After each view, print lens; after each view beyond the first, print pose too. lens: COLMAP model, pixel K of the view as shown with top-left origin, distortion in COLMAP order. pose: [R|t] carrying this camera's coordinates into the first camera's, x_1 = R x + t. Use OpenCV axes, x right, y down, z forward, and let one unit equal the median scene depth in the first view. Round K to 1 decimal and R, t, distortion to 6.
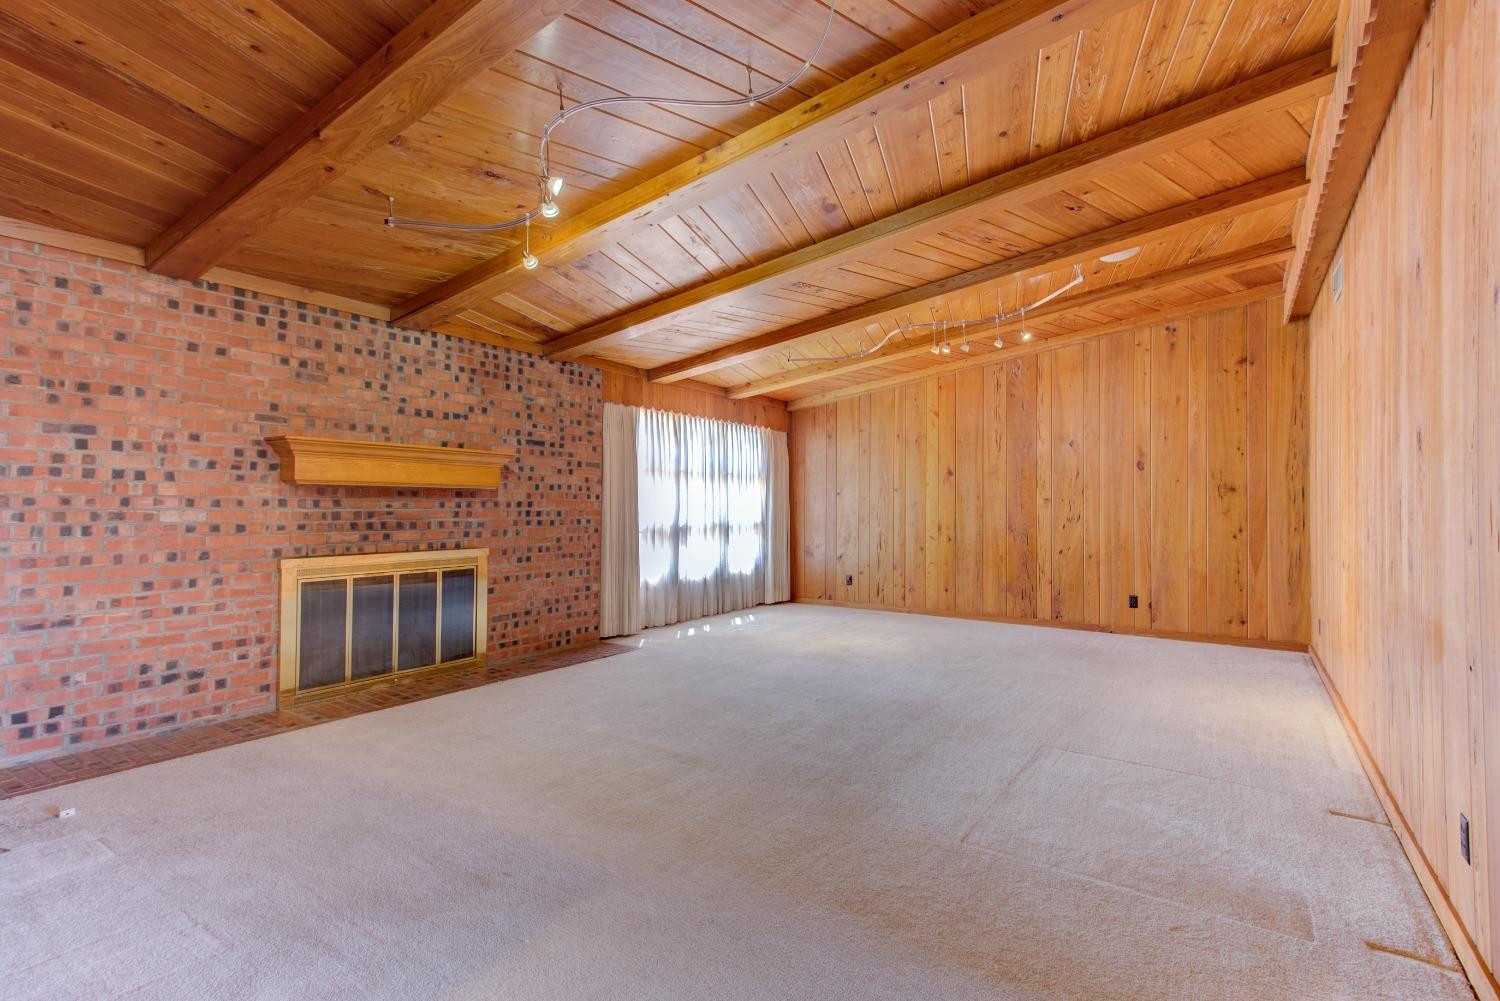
lens RADIAL K [[728.6, 0, 751.0], [0, 728.6, 502.8], [0, 0, 1]] dist [0.011239, 0.002590]
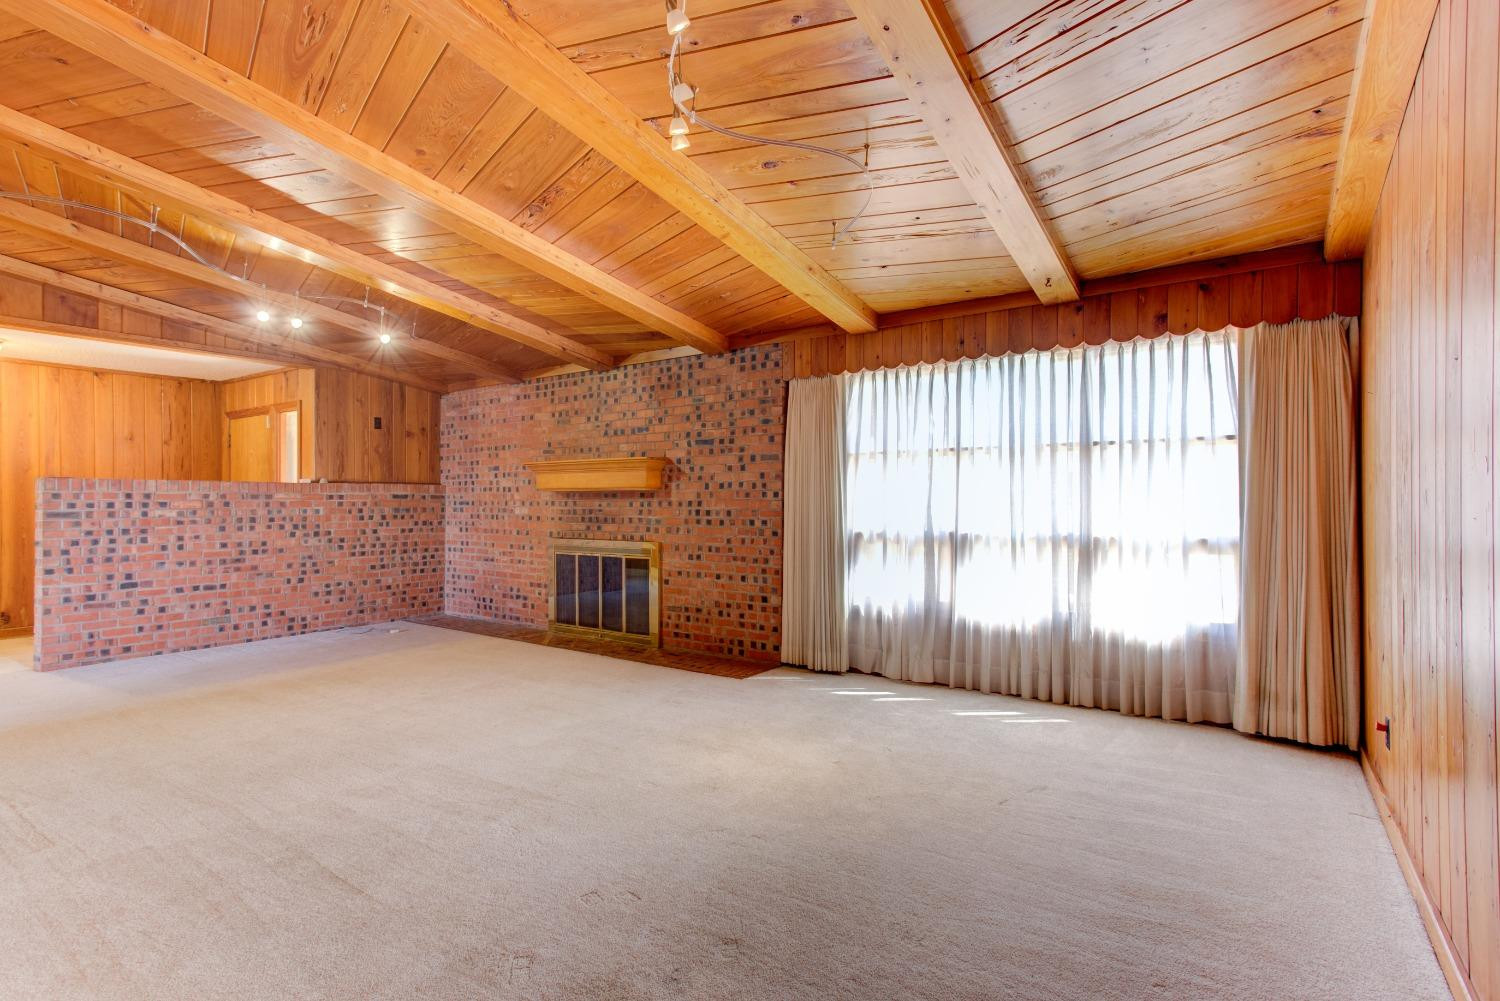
lens RADIAL K [[728.6, 0, 751.1], [0, 728.6, 500.6], [0, 0, 1]] dist [0.011239, 0.002590]
pose [[-0.023077, -0.007036, -0.999709, 0.744441], [0.004056, 0.999966, -0.007132, 0.005754], [0.999725, -0.004219, -0.023048, 1.149580]]
